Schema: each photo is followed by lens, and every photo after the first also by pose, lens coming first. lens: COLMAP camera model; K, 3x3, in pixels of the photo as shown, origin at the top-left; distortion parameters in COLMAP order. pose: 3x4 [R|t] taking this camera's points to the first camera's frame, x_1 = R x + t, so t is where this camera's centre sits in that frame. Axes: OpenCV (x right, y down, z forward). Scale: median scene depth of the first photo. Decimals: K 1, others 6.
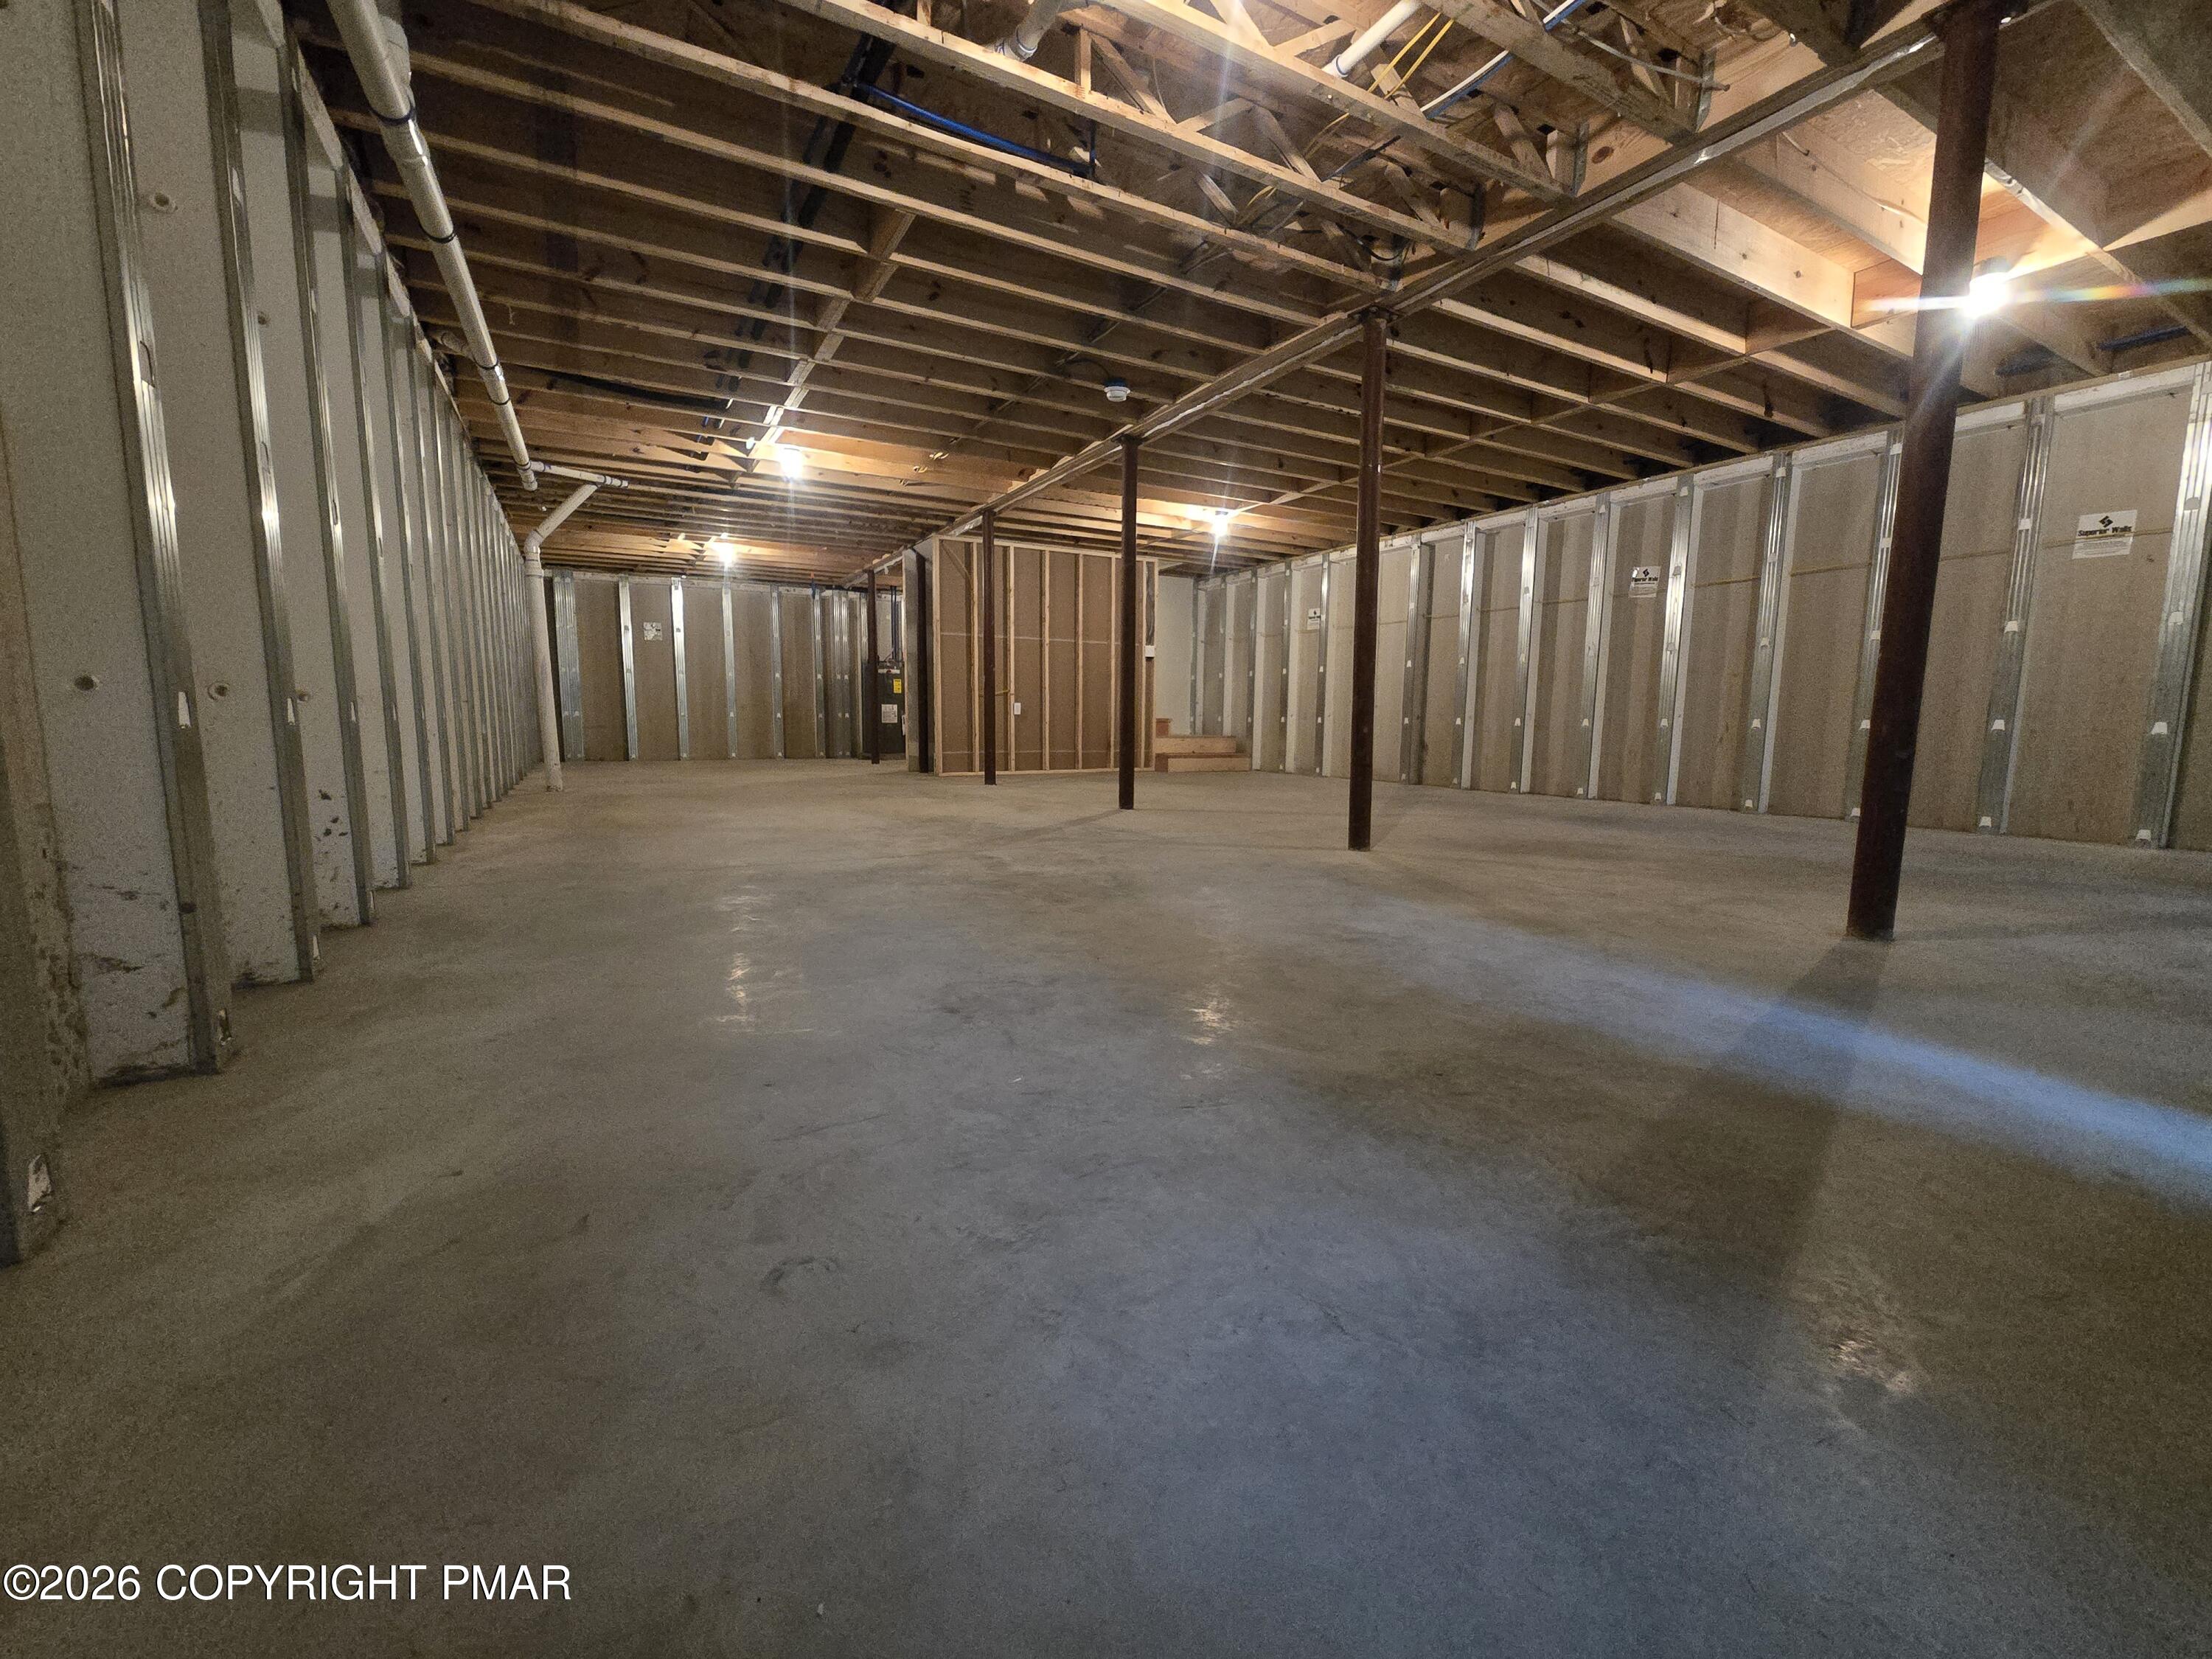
lens RADIAL K [[901.7, 0, 1102.7], [0, 901.7, 832.1], [0, 0, 1]] dist [-0.000194, -0.000736]
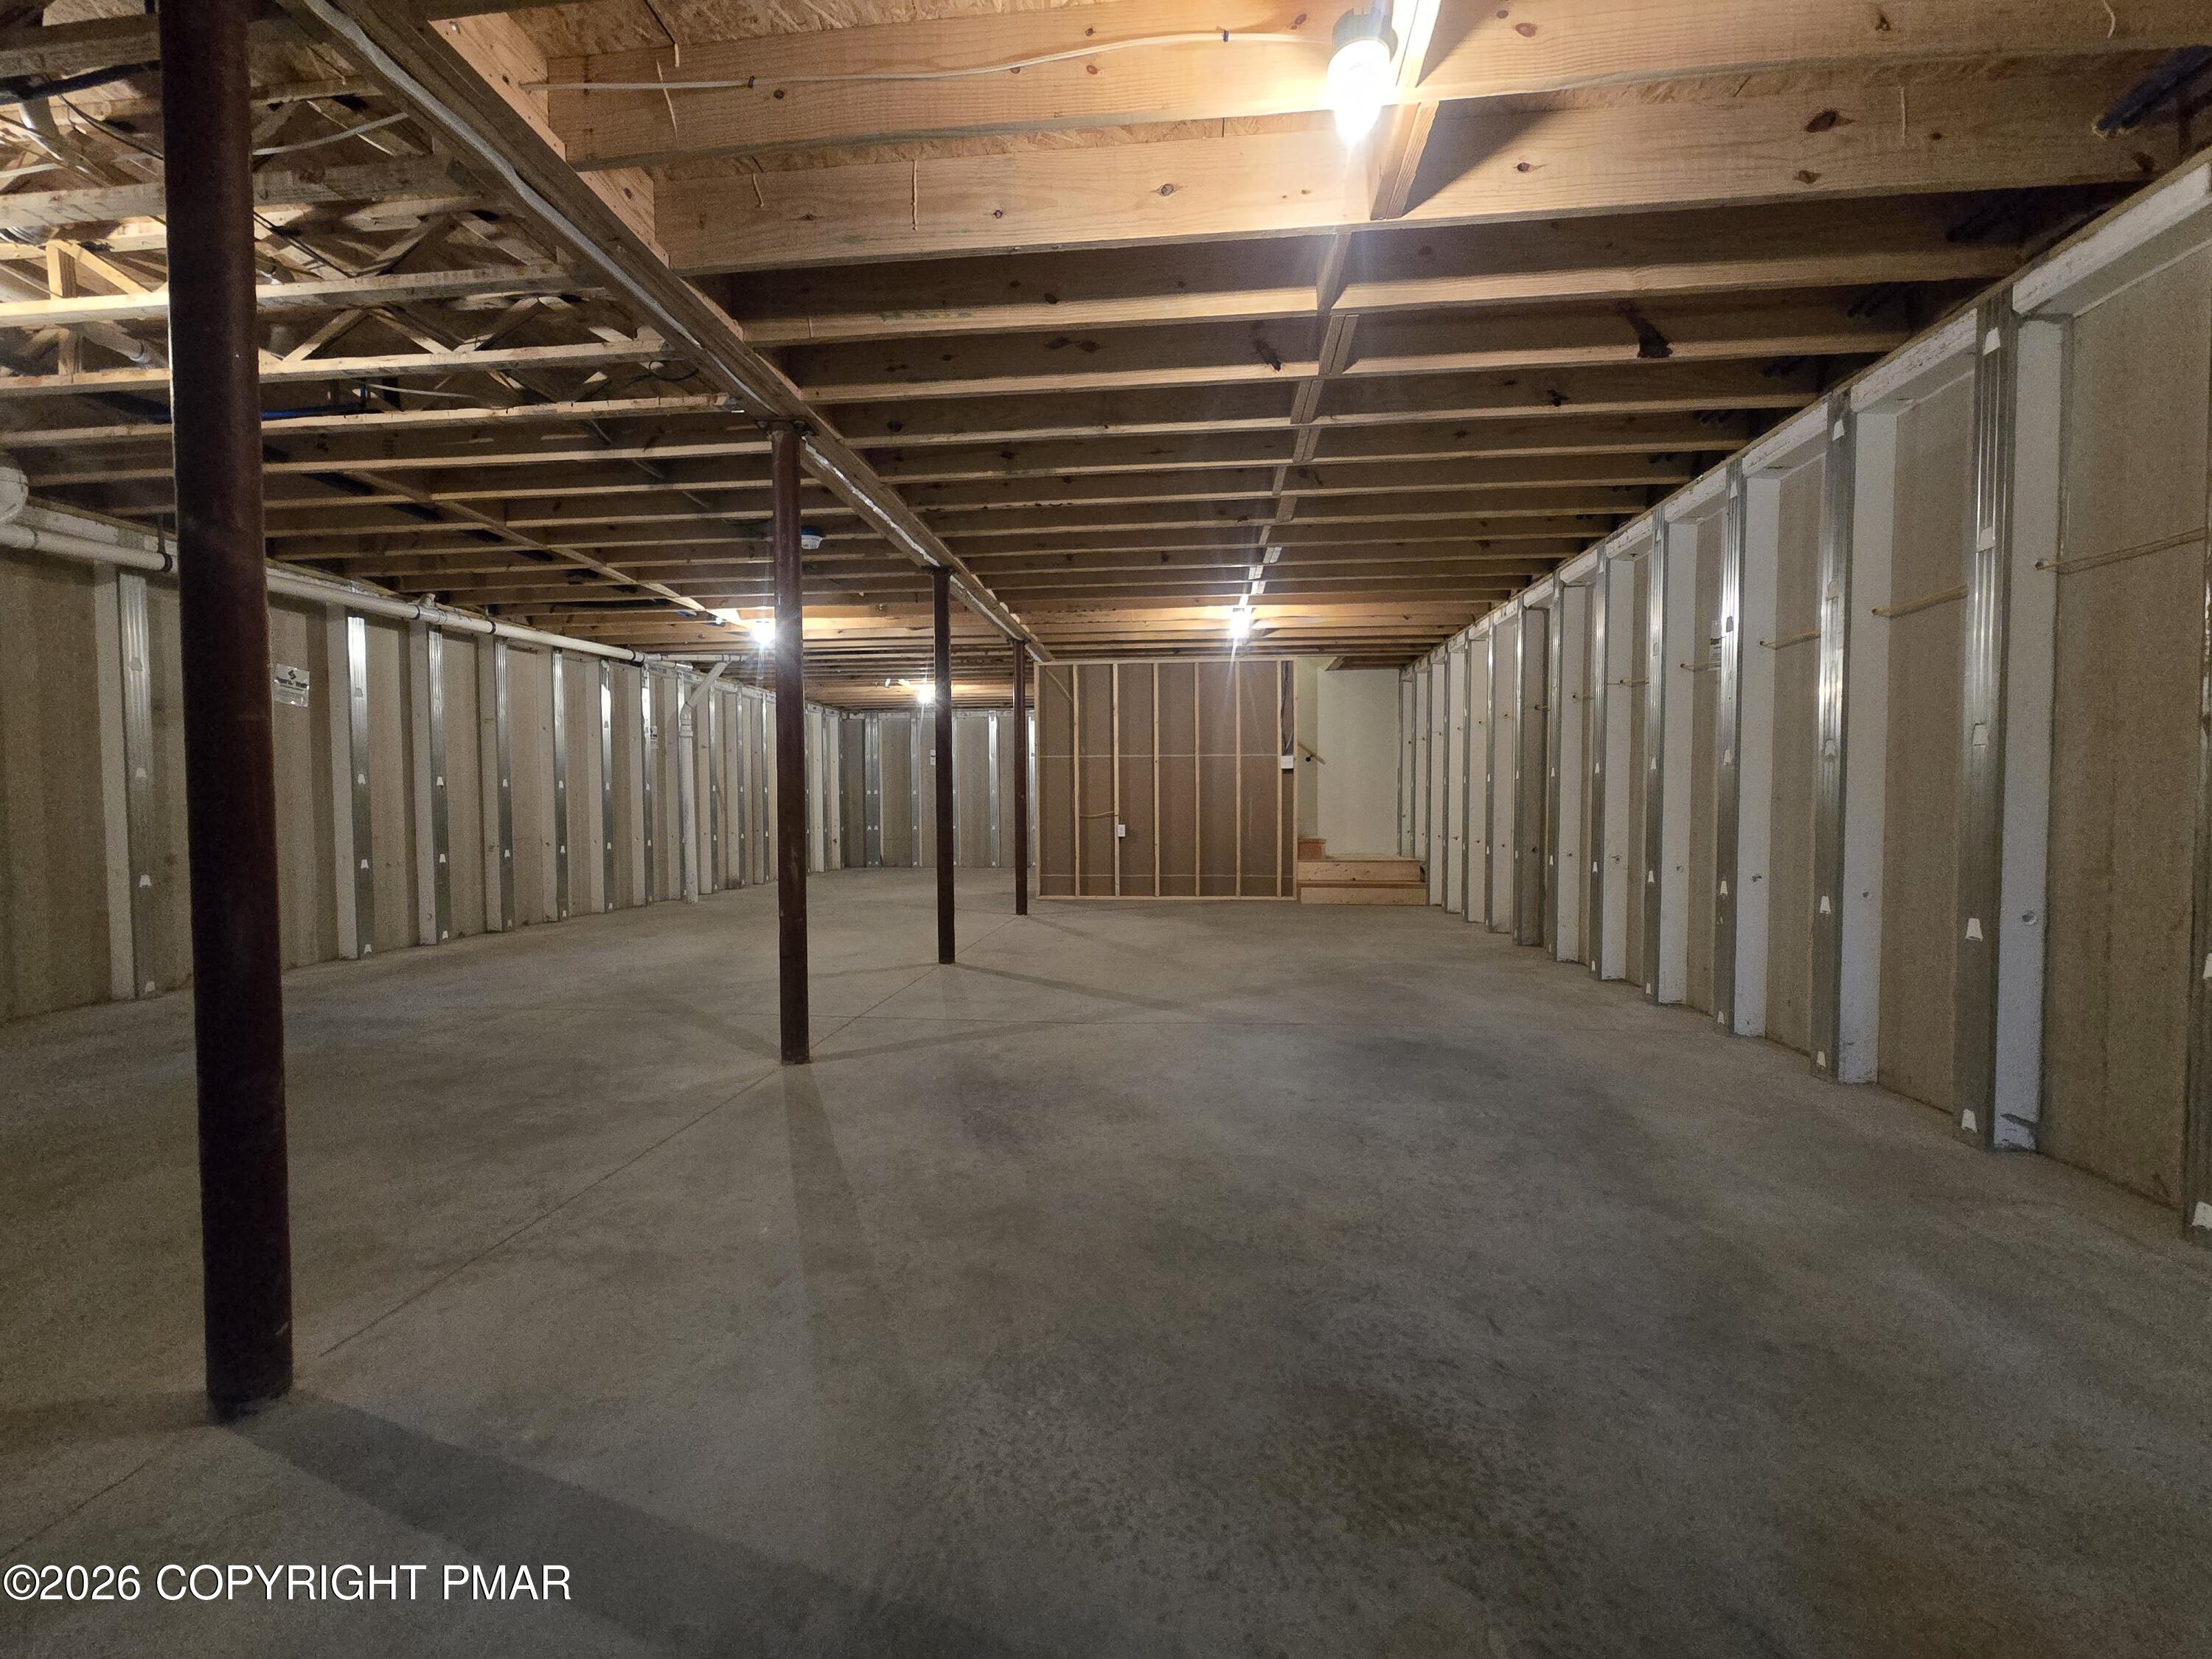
lens RADIAL K [[901.7, 0, 1102.7], [0, 901.7, 832.1], [0, 0, 1]] dist [-0.000194, -0.000736]
pose [[0.818172, 0.007180, -0.574929, 0.776462], [-0.061591, 0.995263, -0.075220, -0.112065], [0.571665, 0.096953, 0.814739, 0.388636]]
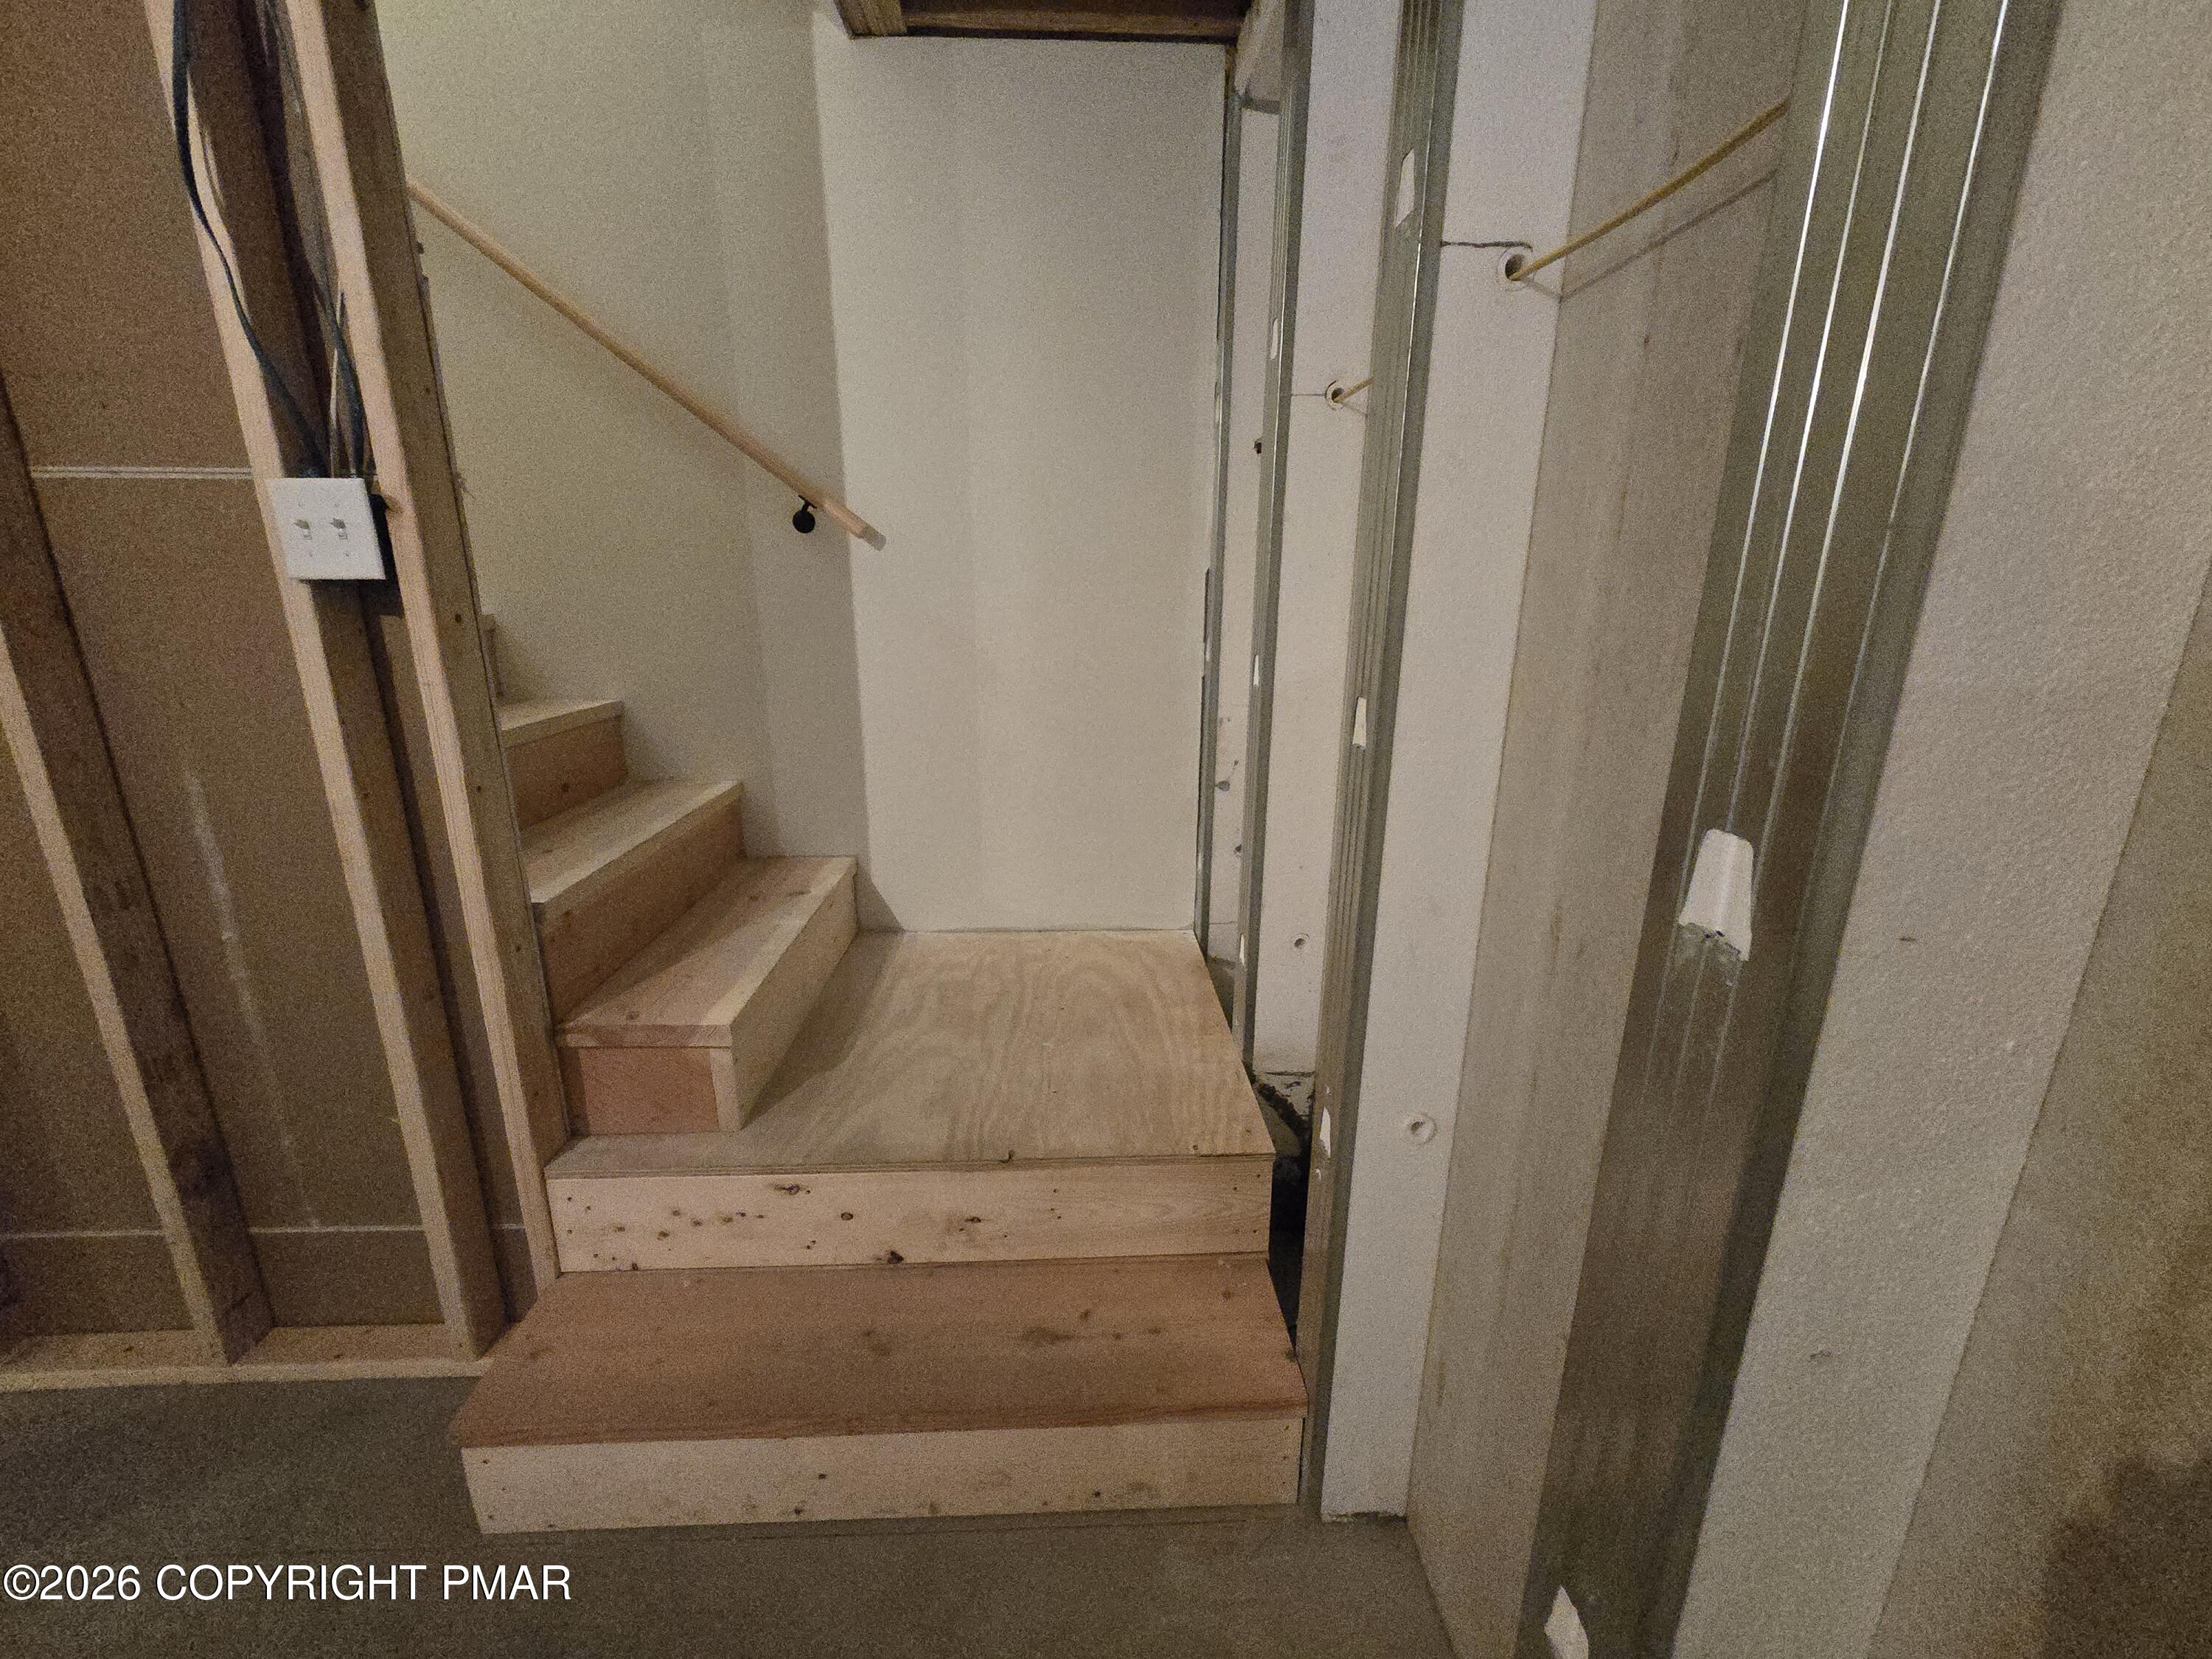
lens RADIAL K [[902.2, 0, 1106.0], [0, 902.2, 829.5], [0, 0, 1]] dist [-0.002938, -0.000430]
pose [[0.898097, 0.110636, -0.425653, 0.363957], [-0.061651, 0.989955, 0.127229, -0.354456], [0.435454, -0.088022, 0.895897, 1.802114]]
